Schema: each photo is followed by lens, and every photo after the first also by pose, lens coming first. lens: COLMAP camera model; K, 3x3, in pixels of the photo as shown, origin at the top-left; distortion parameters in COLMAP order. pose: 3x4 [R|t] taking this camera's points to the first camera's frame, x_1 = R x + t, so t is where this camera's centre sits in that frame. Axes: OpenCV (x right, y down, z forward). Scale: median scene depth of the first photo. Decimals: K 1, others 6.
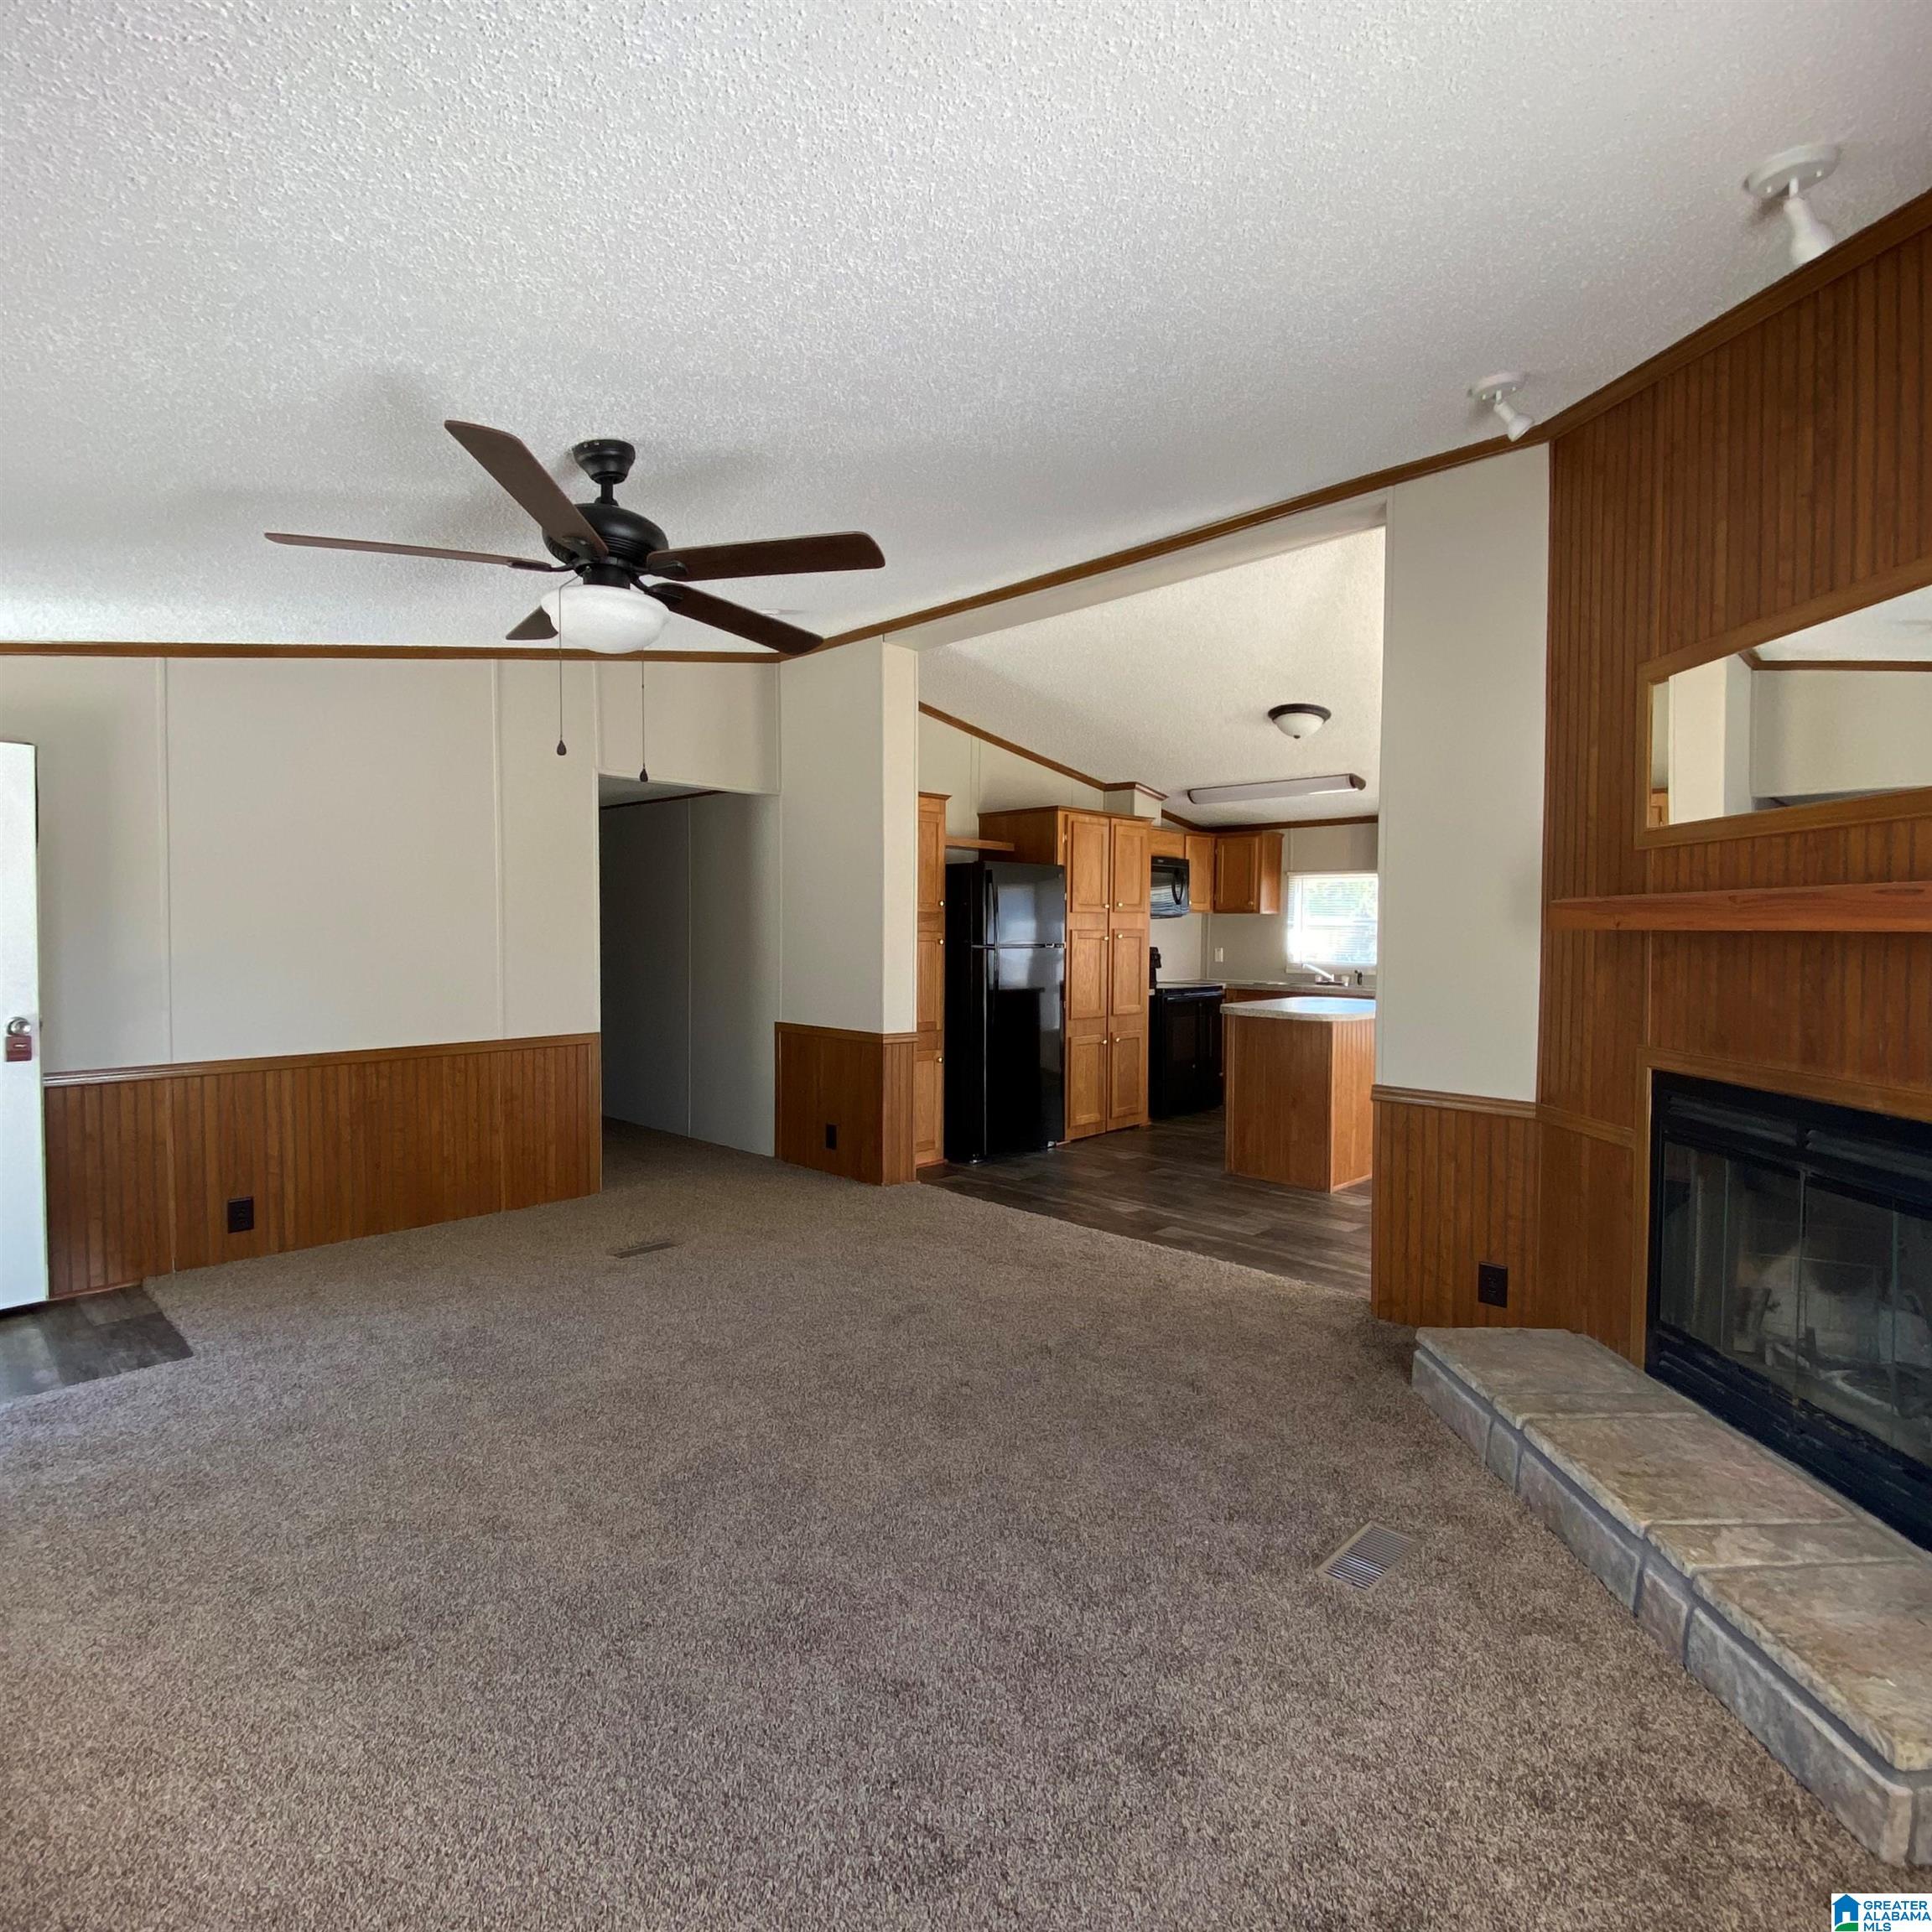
lens RADIAL K [[1069.1, 0, 904.4], [0, 1069.1, 944.8], [0, 0, 1]] dist [0.000251, -0.021286]
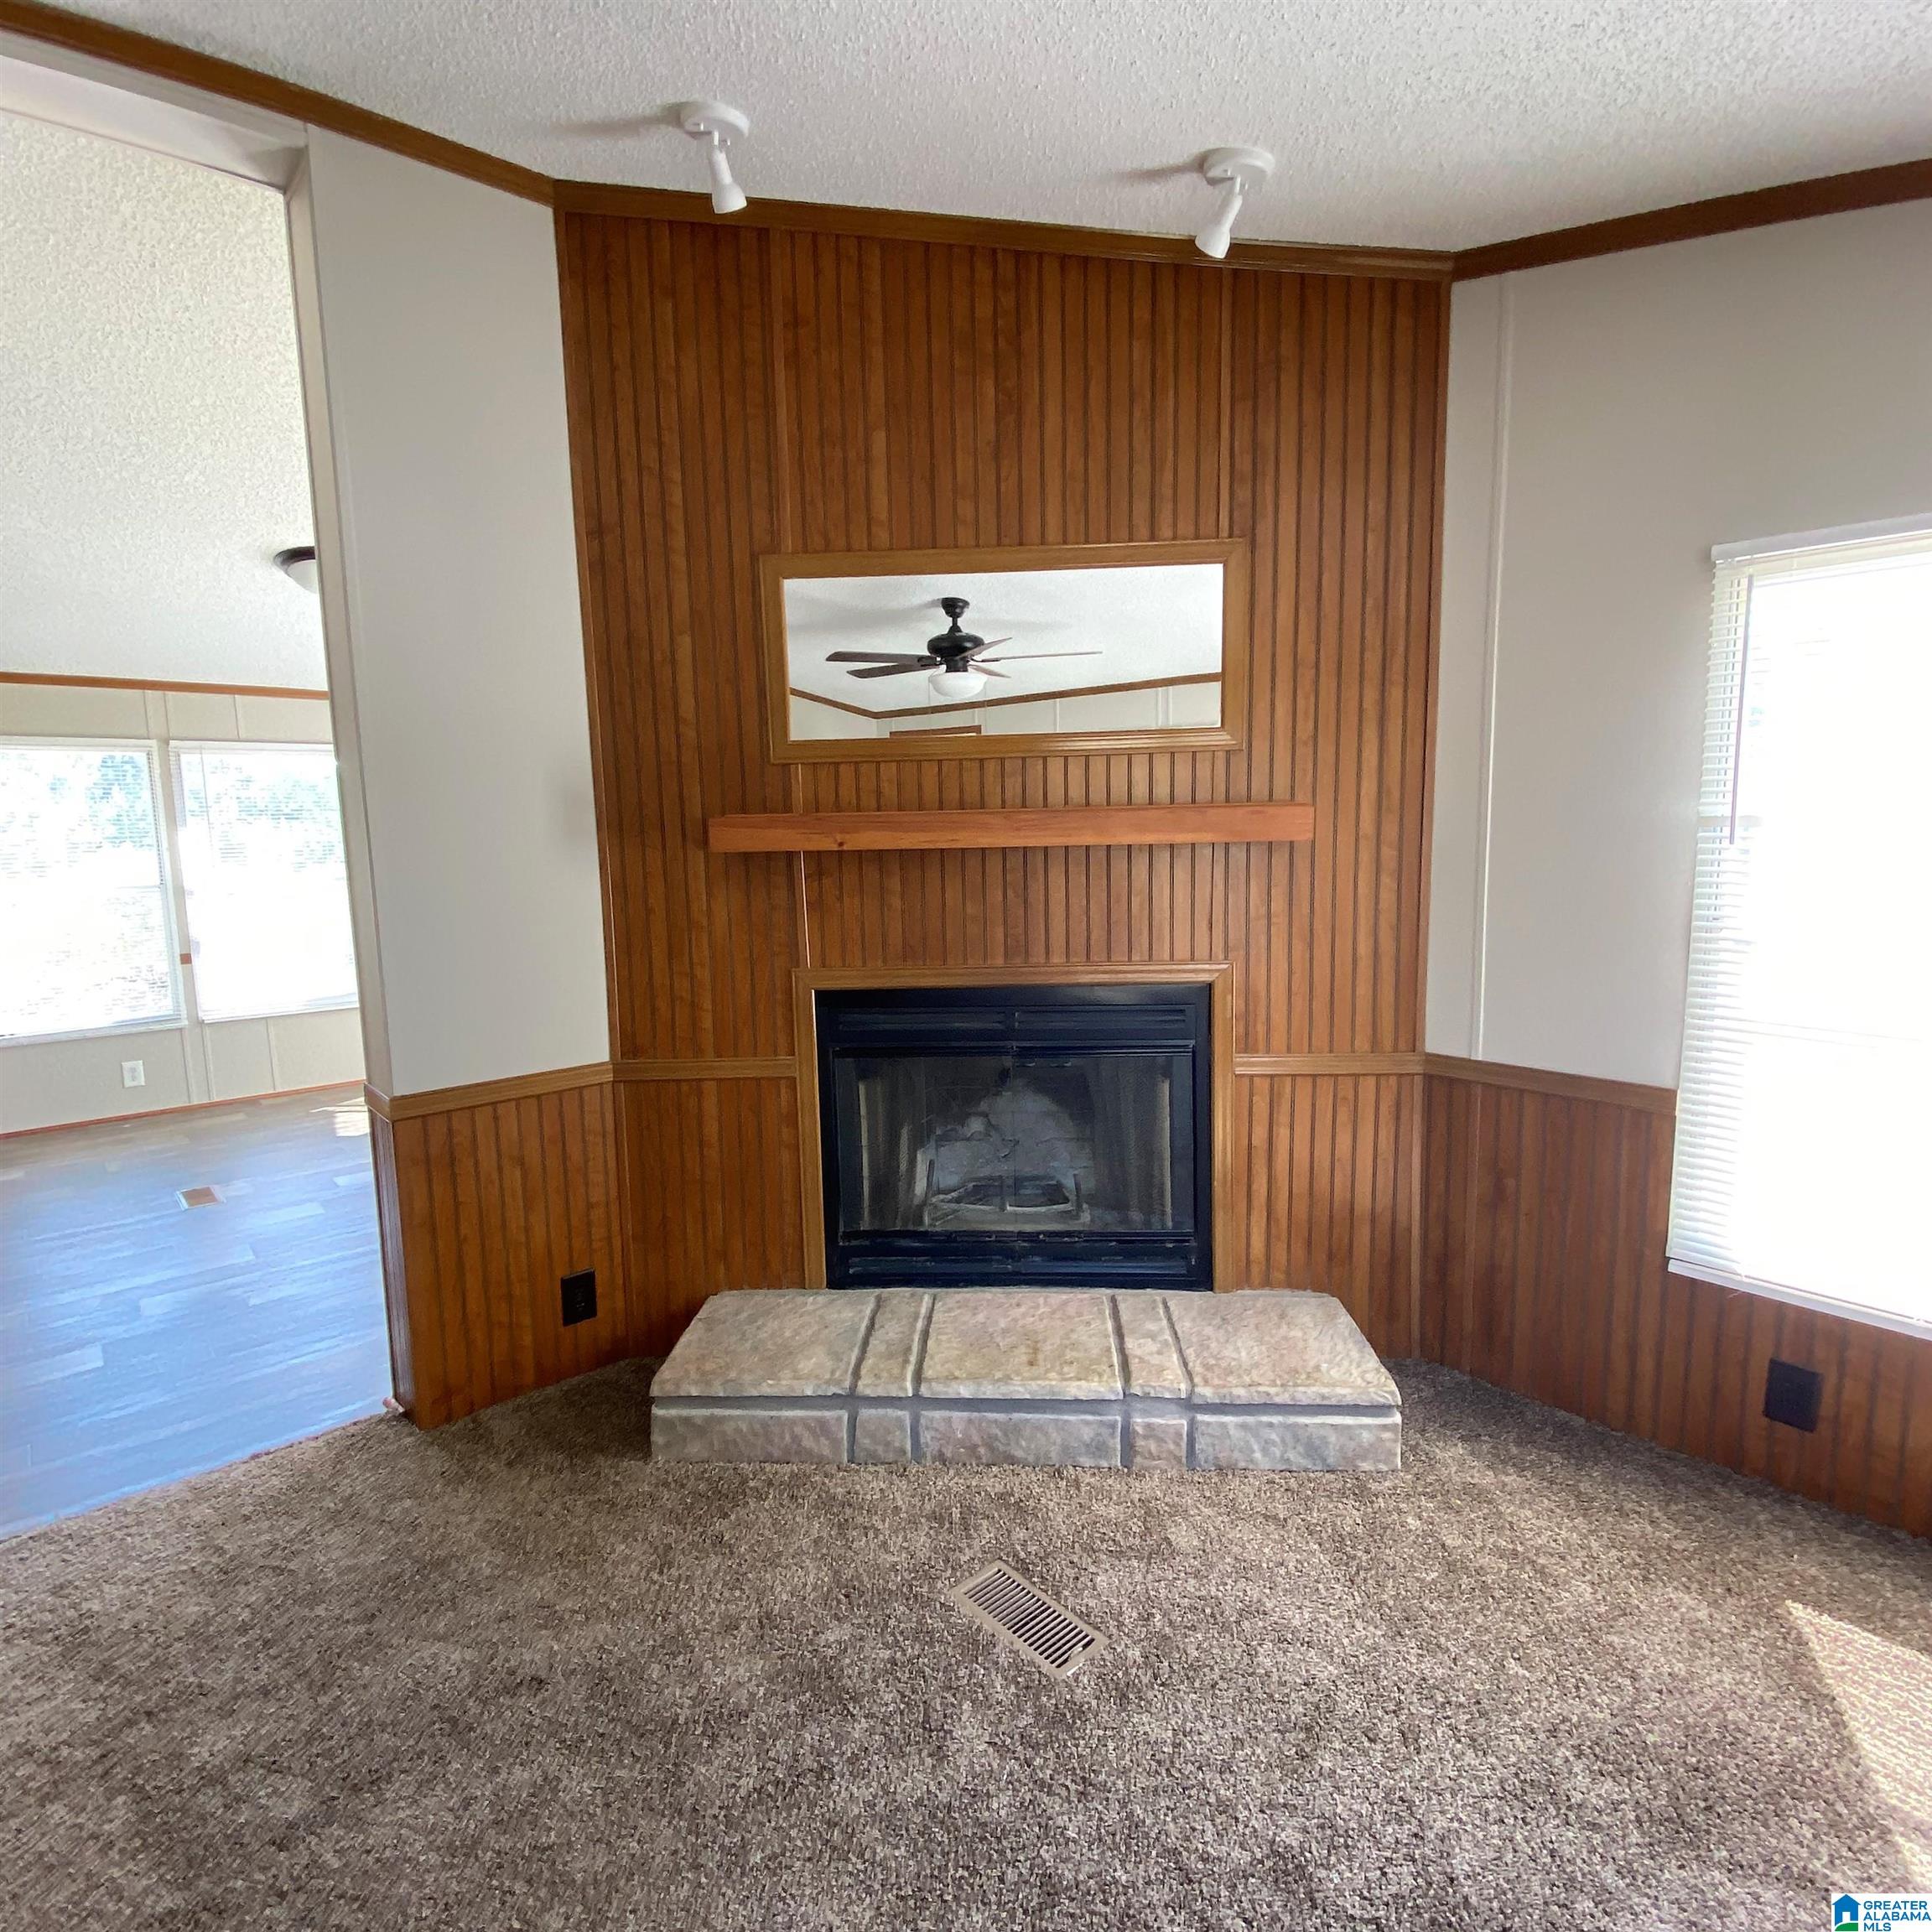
lens RADIAL K [[1082.5, 0, 974.7], [0, 1082.5, 960.8], [0, 0, 1]] dist [0.036217, -0.046360]
pose [[0.003202, -0.135211, 0.990812, -0.263403], [0.036147, 0.990185, 0.135008, -0.037781], [-0.999341, 0.035382, 0.008058, 0.793919]]
